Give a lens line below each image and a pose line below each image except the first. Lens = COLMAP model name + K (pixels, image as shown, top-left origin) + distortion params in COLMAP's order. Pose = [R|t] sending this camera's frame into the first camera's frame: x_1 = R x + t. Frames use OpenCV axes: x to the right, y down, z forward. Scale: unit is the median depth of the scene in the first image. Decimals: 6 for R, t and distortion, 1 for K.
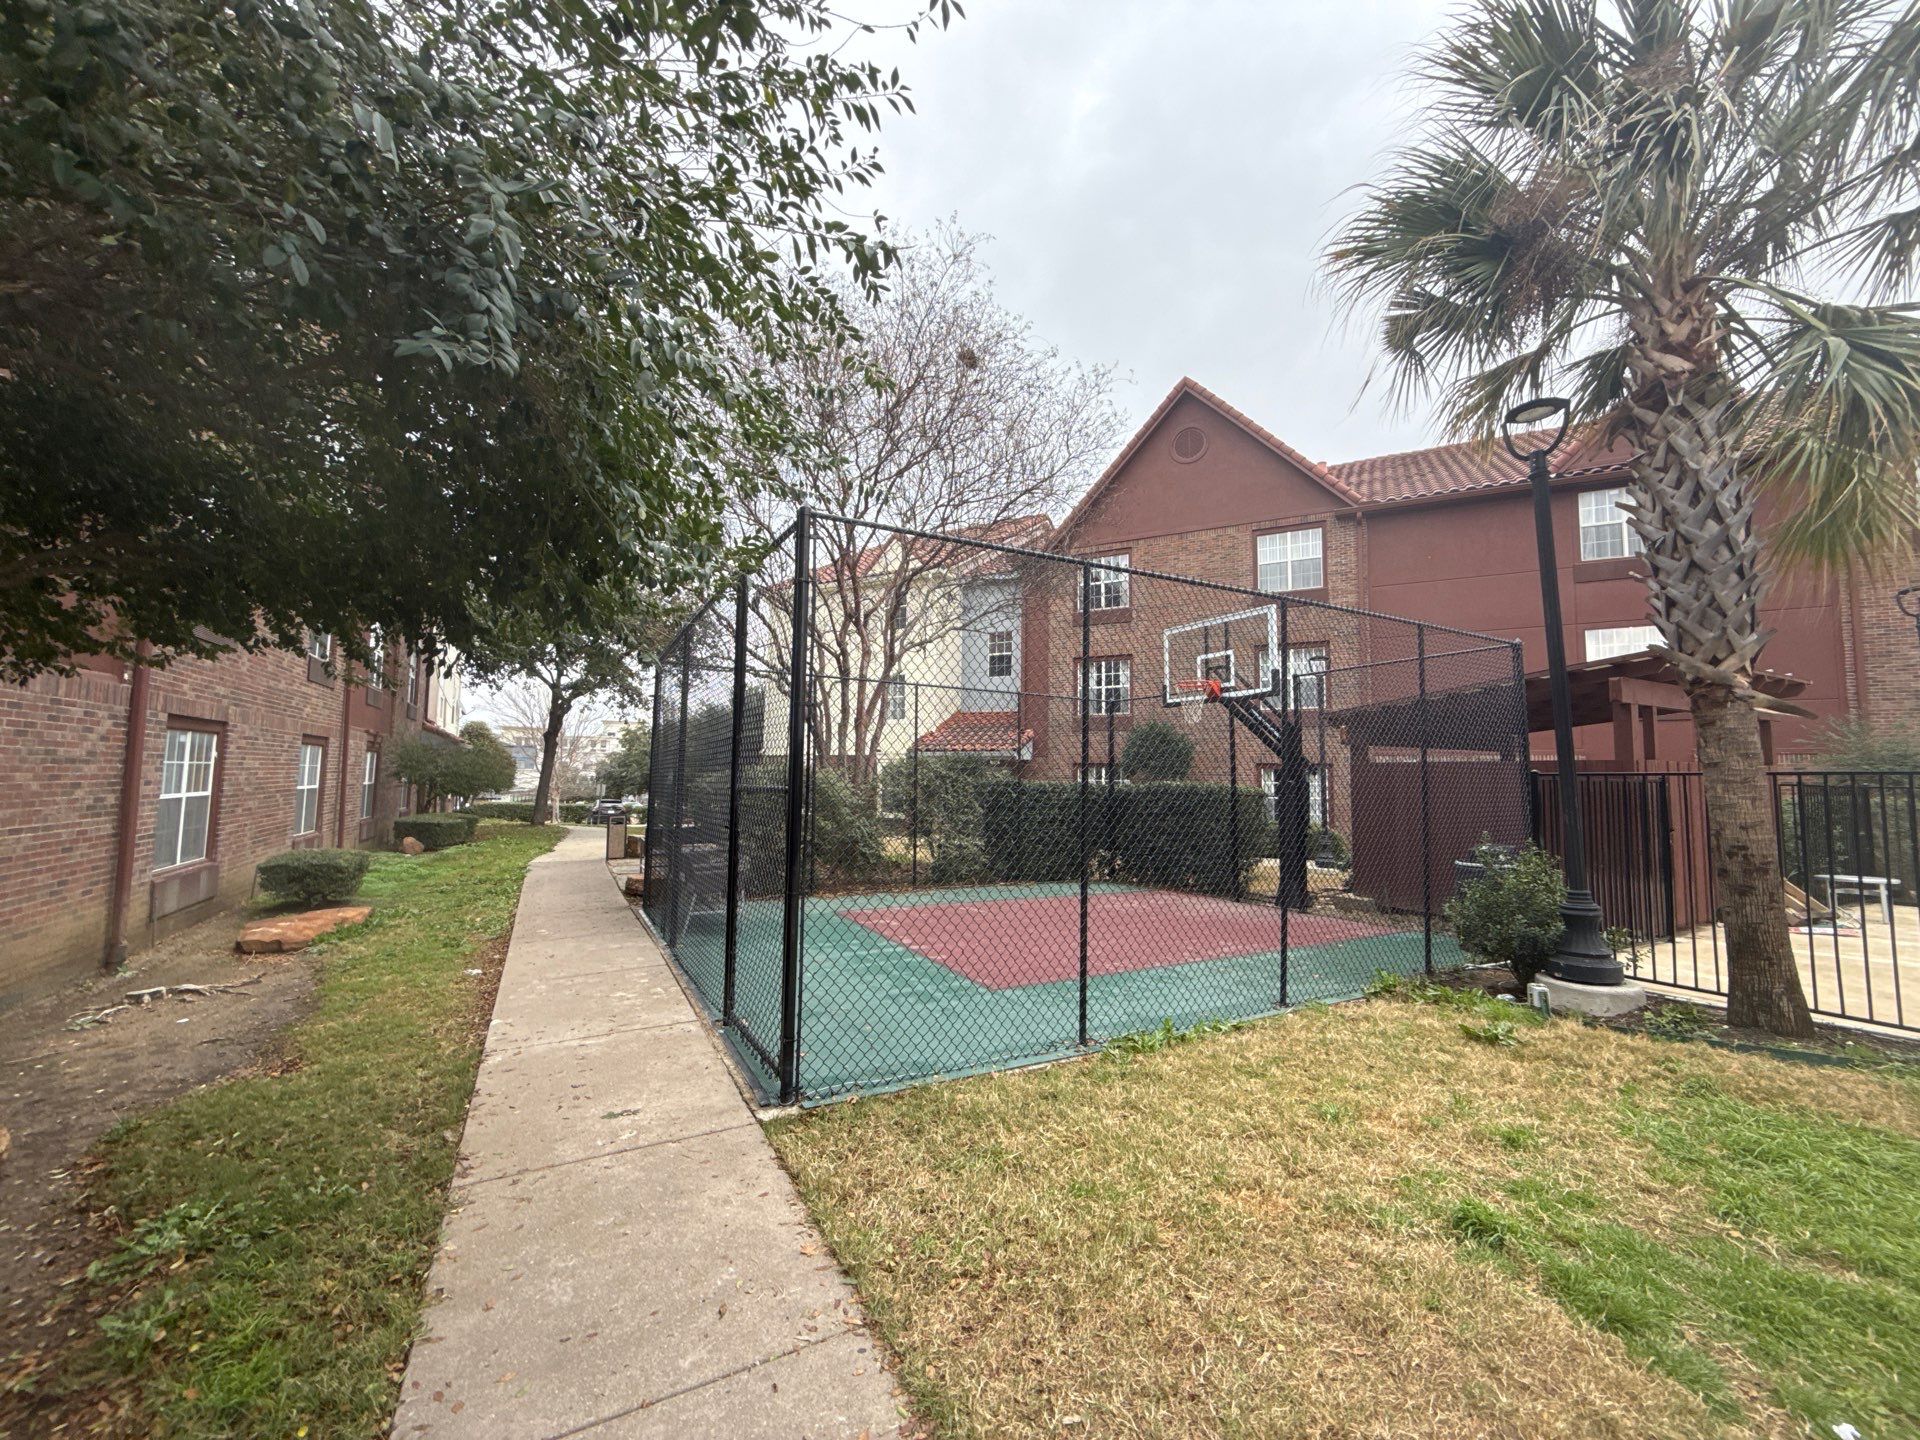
lens RADIAL K [[760.2, 0, 959.9], [0, 760.2, 717.0], [0, 0, 1]] dist [-0.001088, 0.000190]
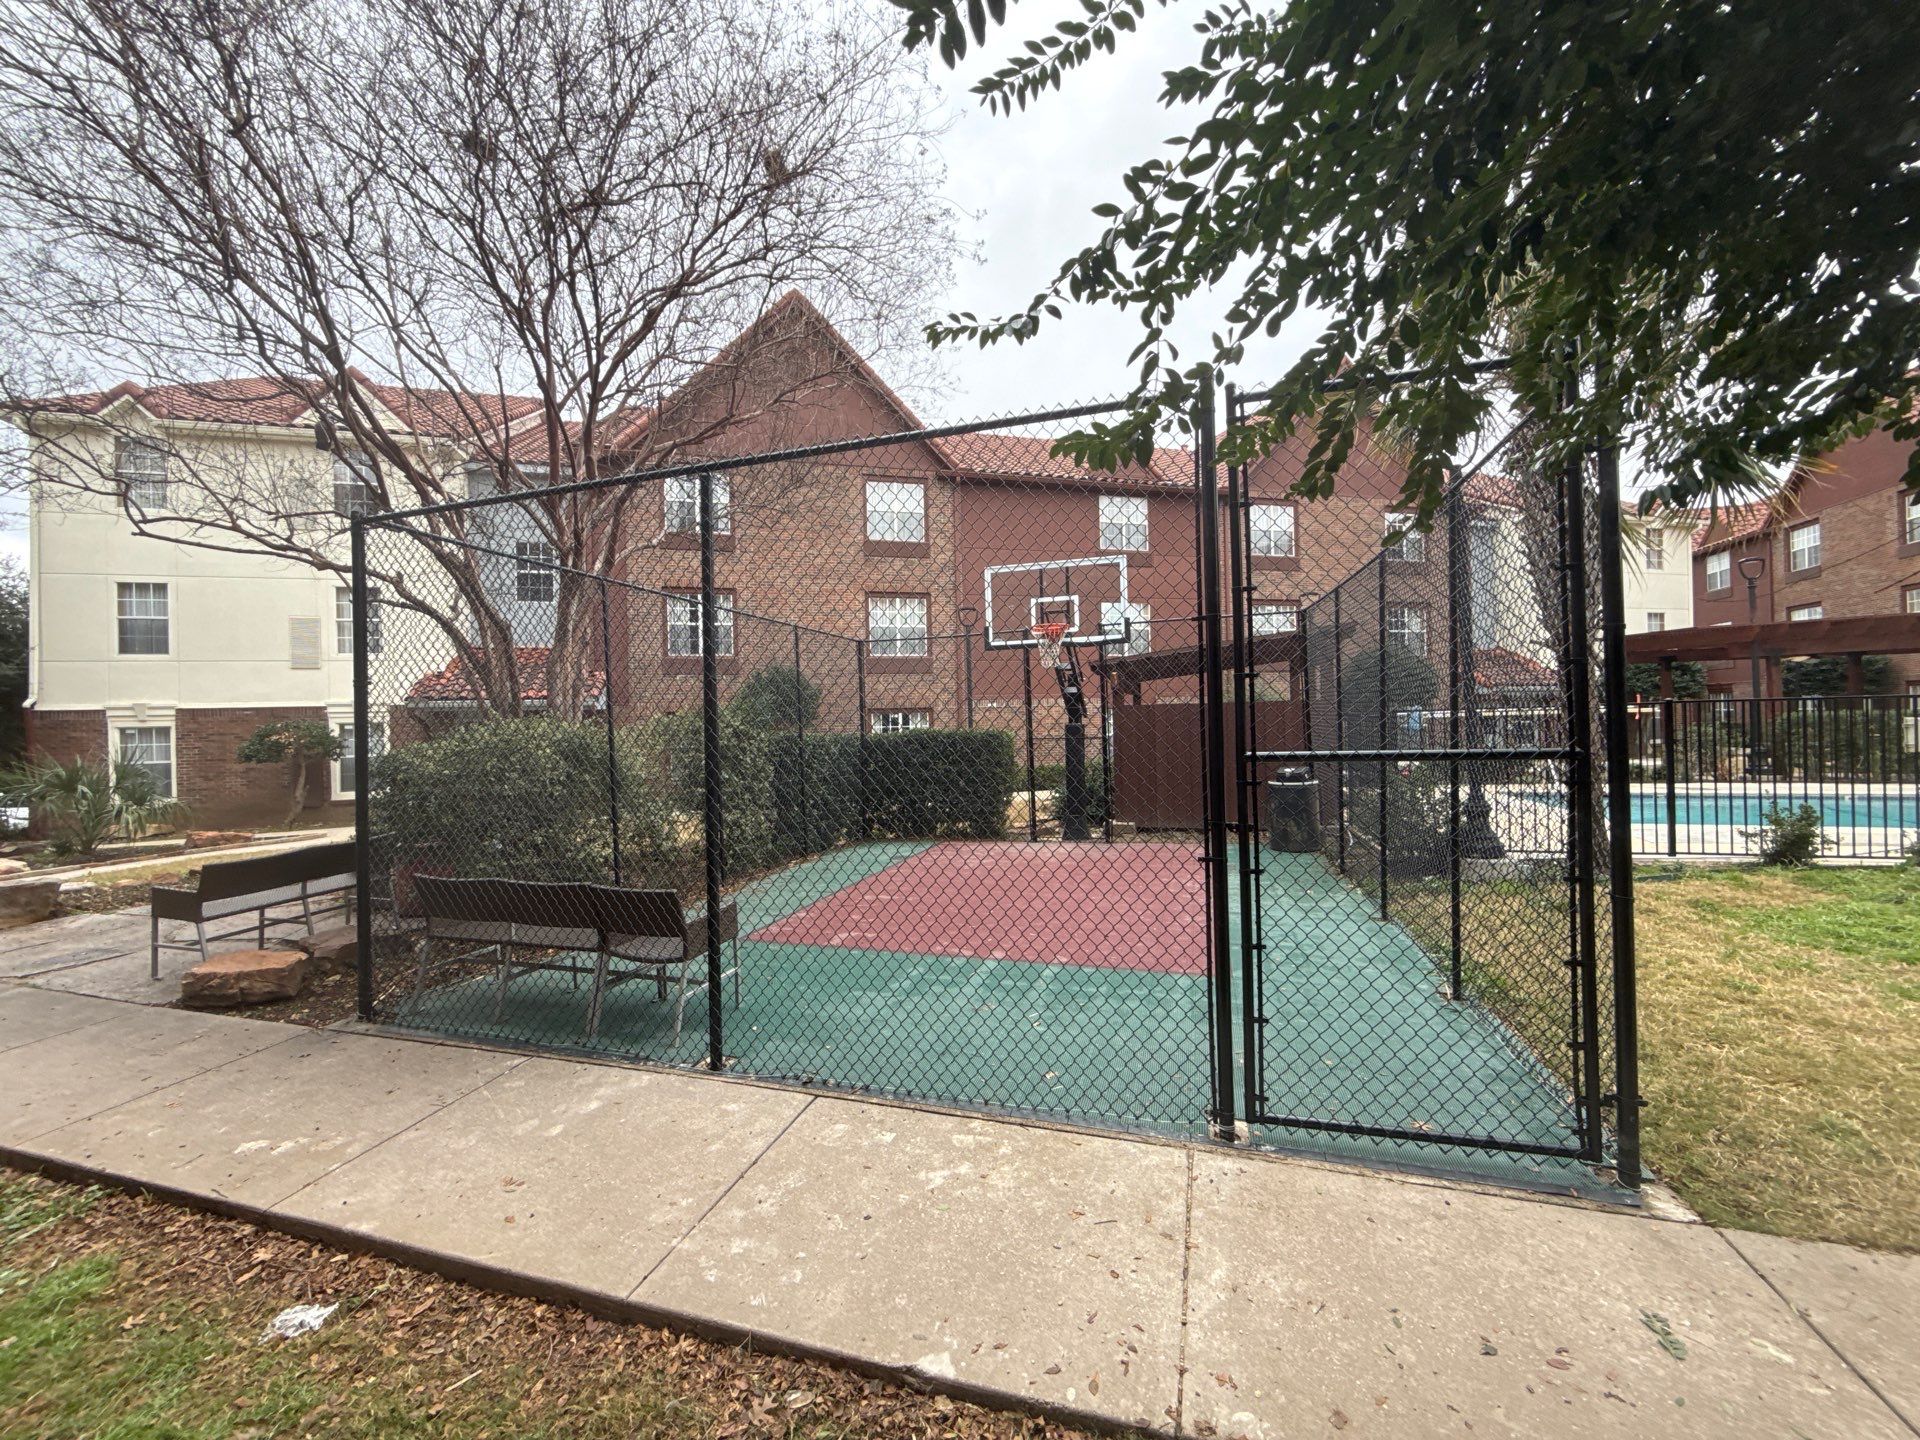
lens RADIAL K [[760.2, 0, 961.5], [0, 760.2, 720.8], [0, 0, 1]] dist [-0.001088, 0.000190]
pose [[0.713362, -0.029344, 0.700181, -0.241024], [-0.023658, 0.997545, 0.065911, 0.007882], [-0.700396, -0.063583, 0.710917, 0.198687]]
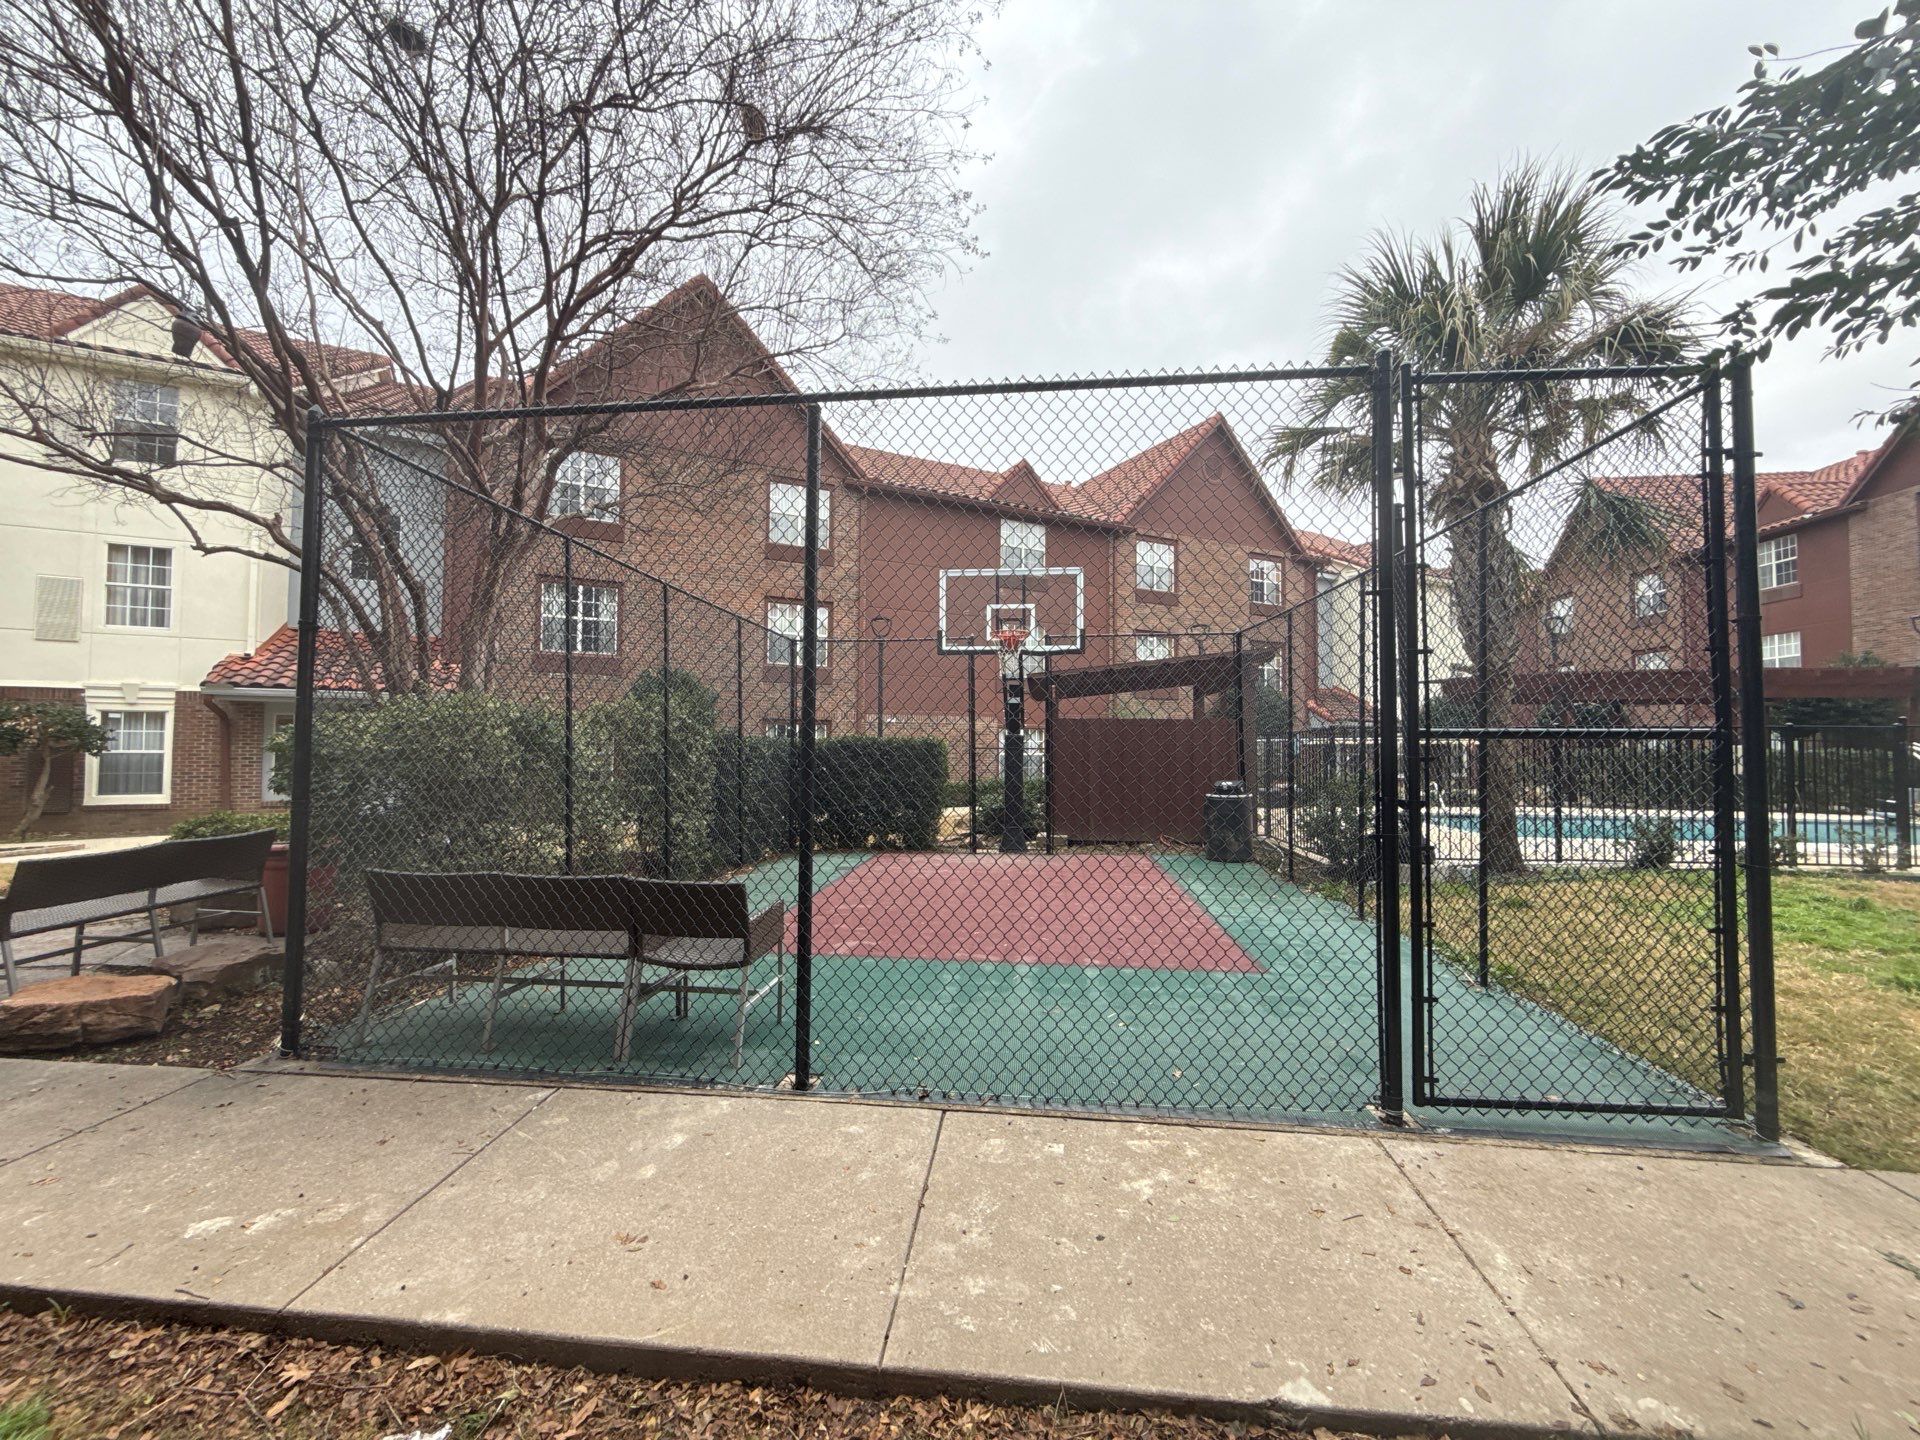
lens RADIAL K [[760.2, 0, 961.3], [0, 760.2, 720.3], [0, 0, 1]] dist [-0.001088, 0.000190]
pose [[0.563156, 0.018245, 0.826149, -0.273979], [-0.066508, 0.997514, 0.023306, 0.025255], [-0.823670, -0.068071, 0.562969, 0.262142]]
